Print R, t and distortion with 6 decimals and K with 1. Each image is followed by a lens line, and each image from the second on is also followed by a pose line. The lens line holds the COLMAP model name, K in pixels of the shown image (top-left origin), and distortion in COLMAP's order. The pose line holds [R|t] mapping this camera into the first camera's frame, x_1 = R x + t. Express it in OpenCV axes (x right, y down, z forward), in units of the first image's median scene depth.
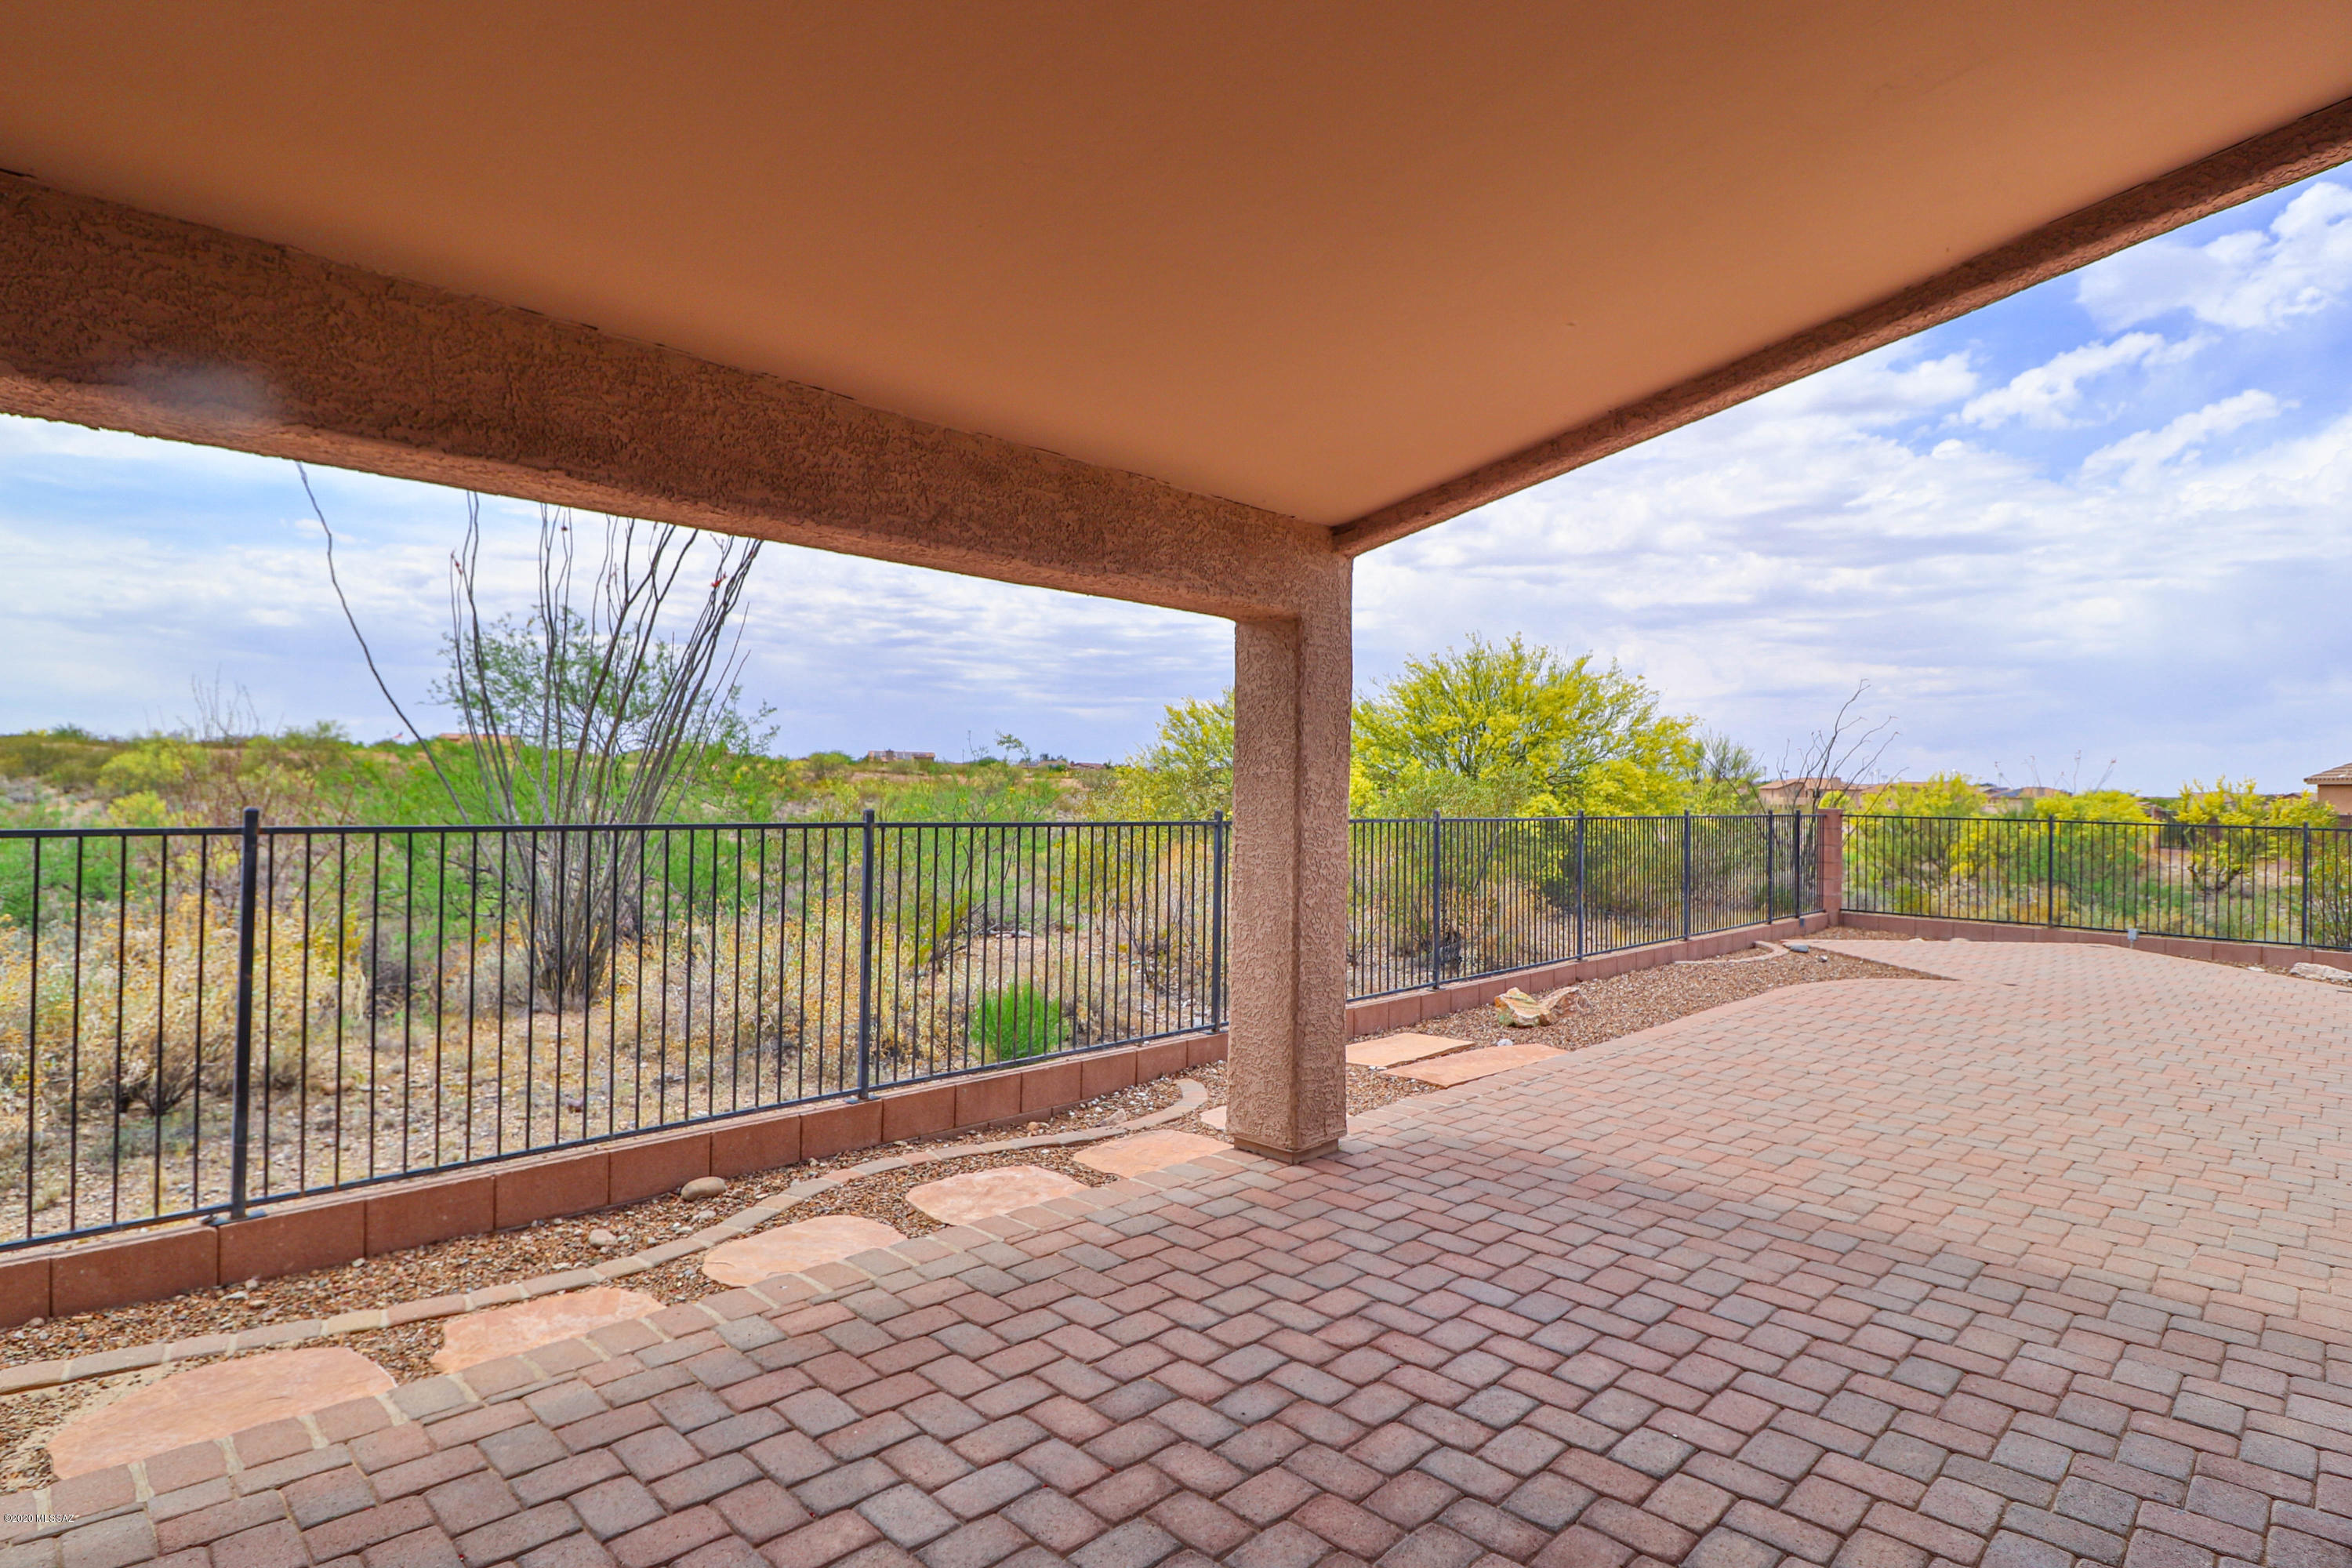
lens RADIAL K [[1211.6, 0, 1170.5], [0, 1211.6, 790.4], [0, 0, 1]] dist [-0.005943, -0.011150]
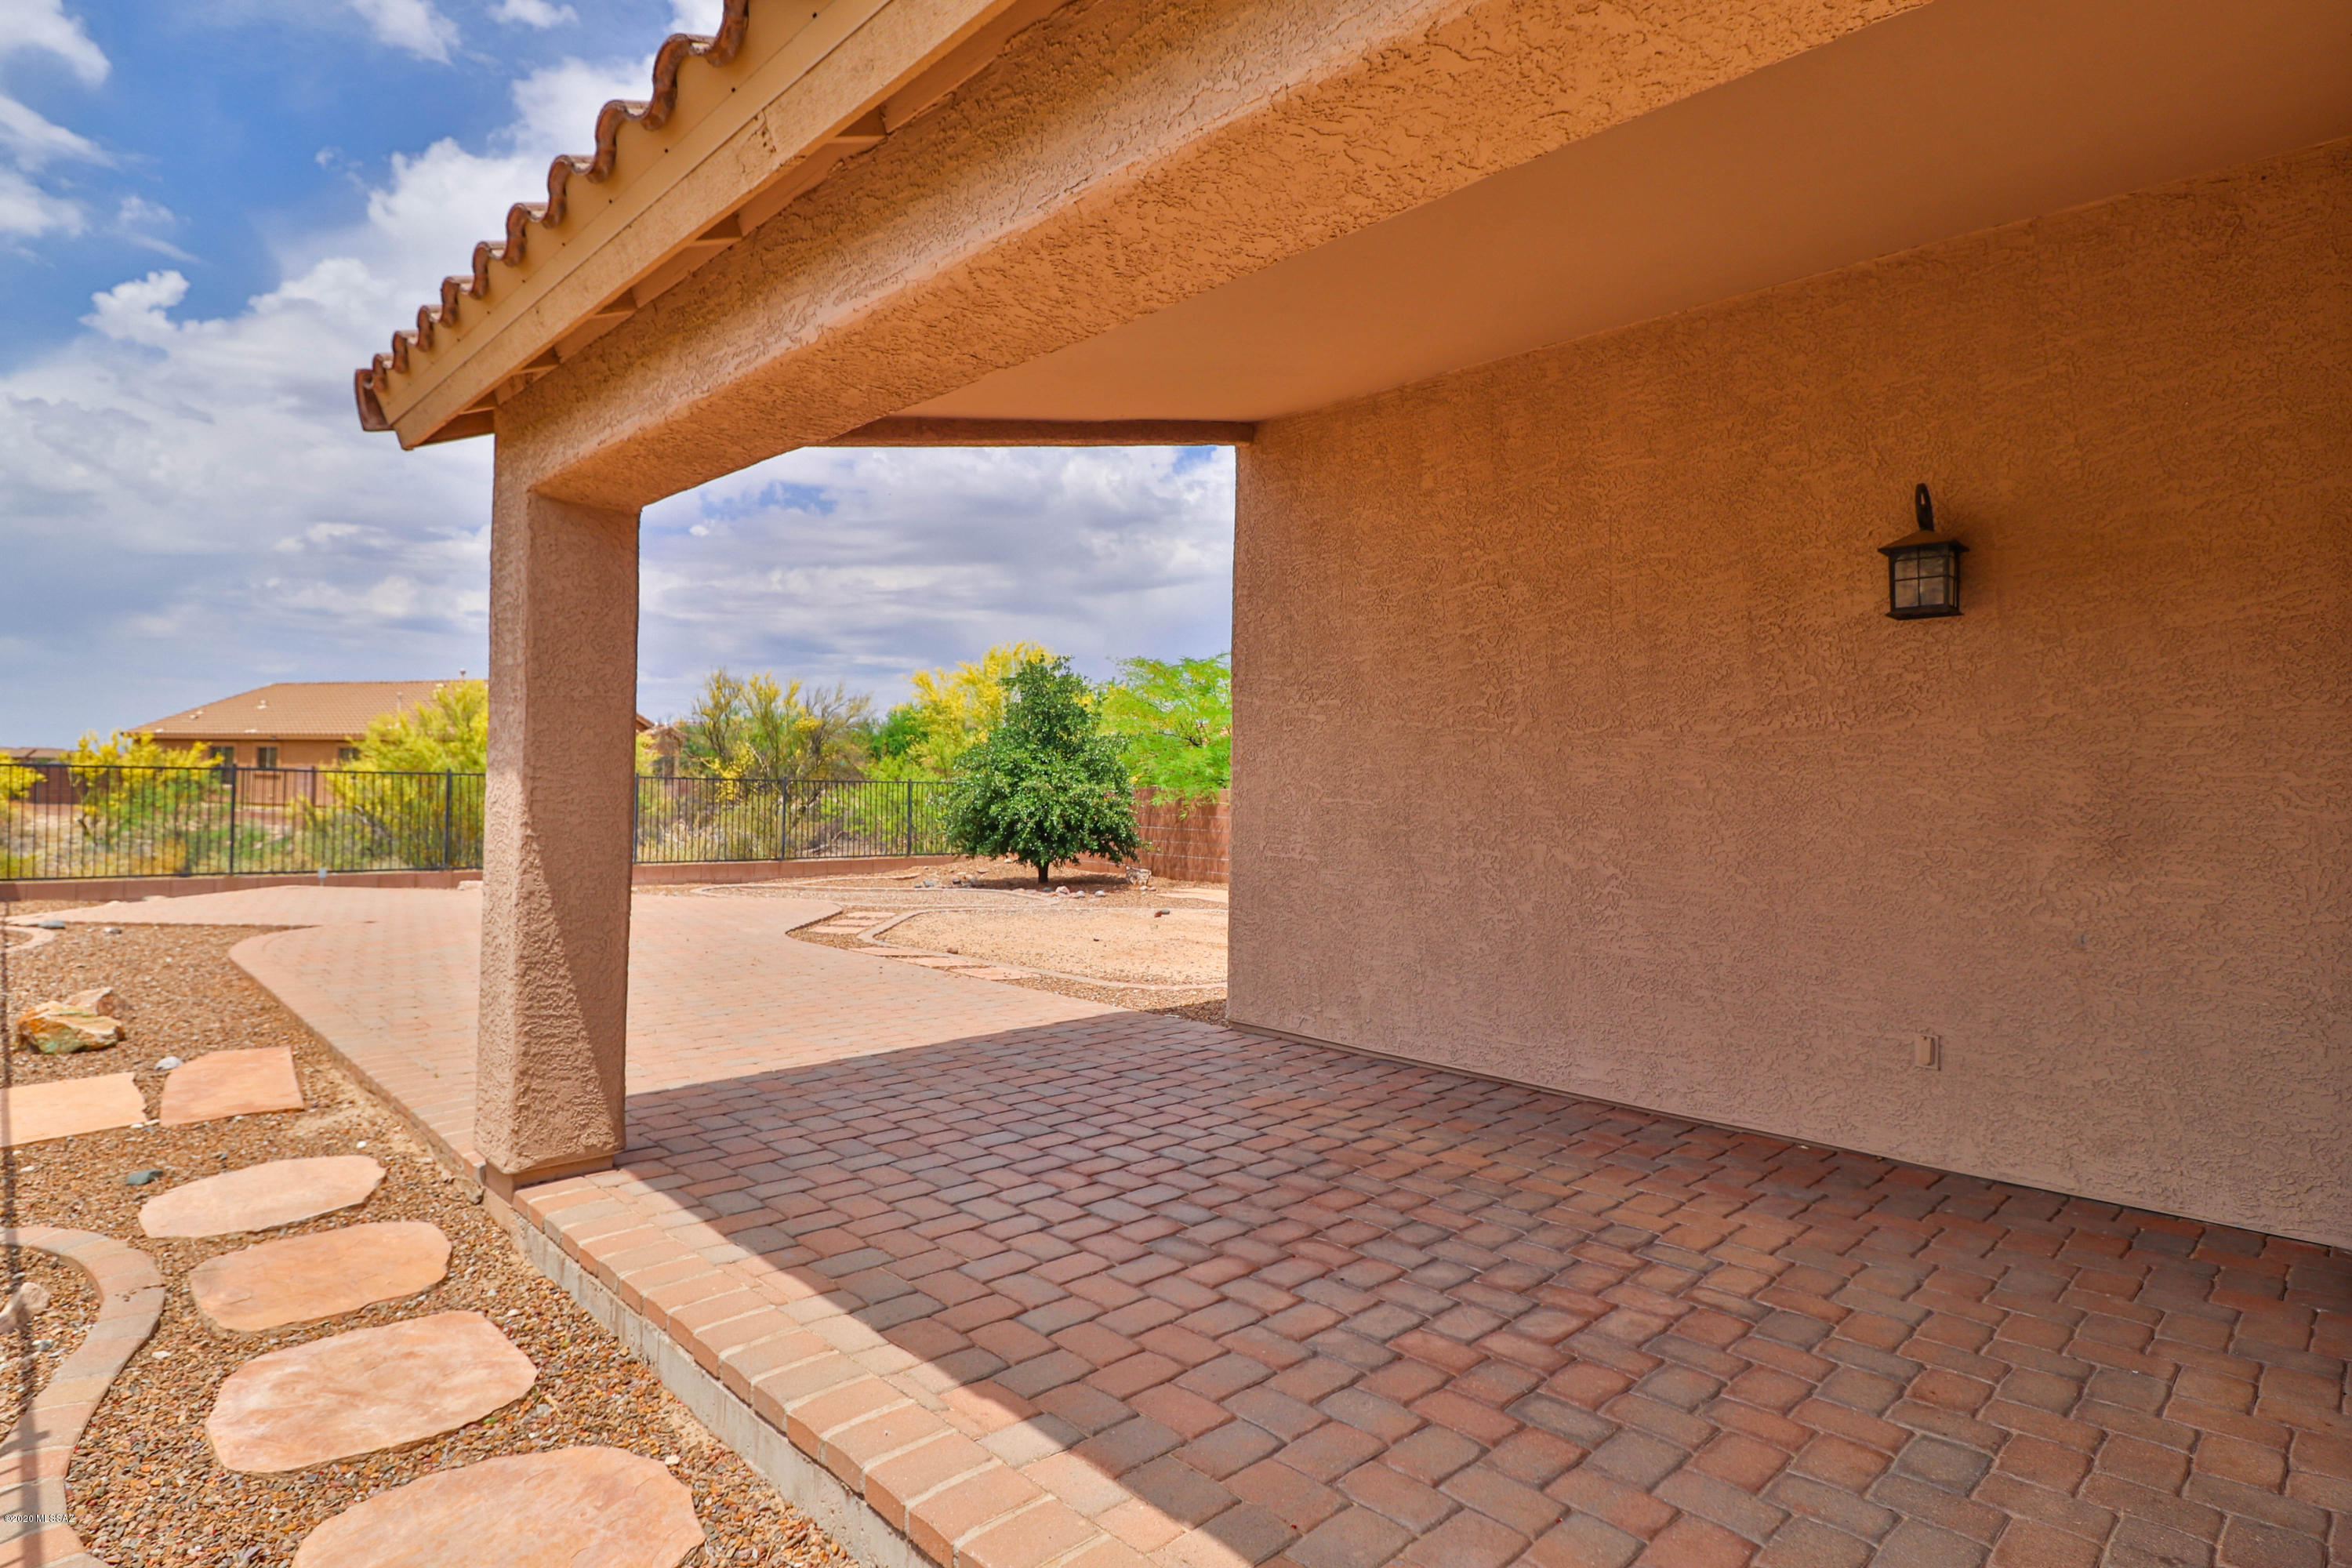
lens RADIAL K [[1211.6, 0, 1174.2], [0, 1211.6, 776.9], [0, 0, 1]] dist [-0.005943, -0.011150]
pose [[0.032801, -0.015743, 0.999338, -0.953141], [-0.011845, 0.999800, 0.016139, 0.028726], [-0.999392, -0.012367, 0.032608, 0.790694]]
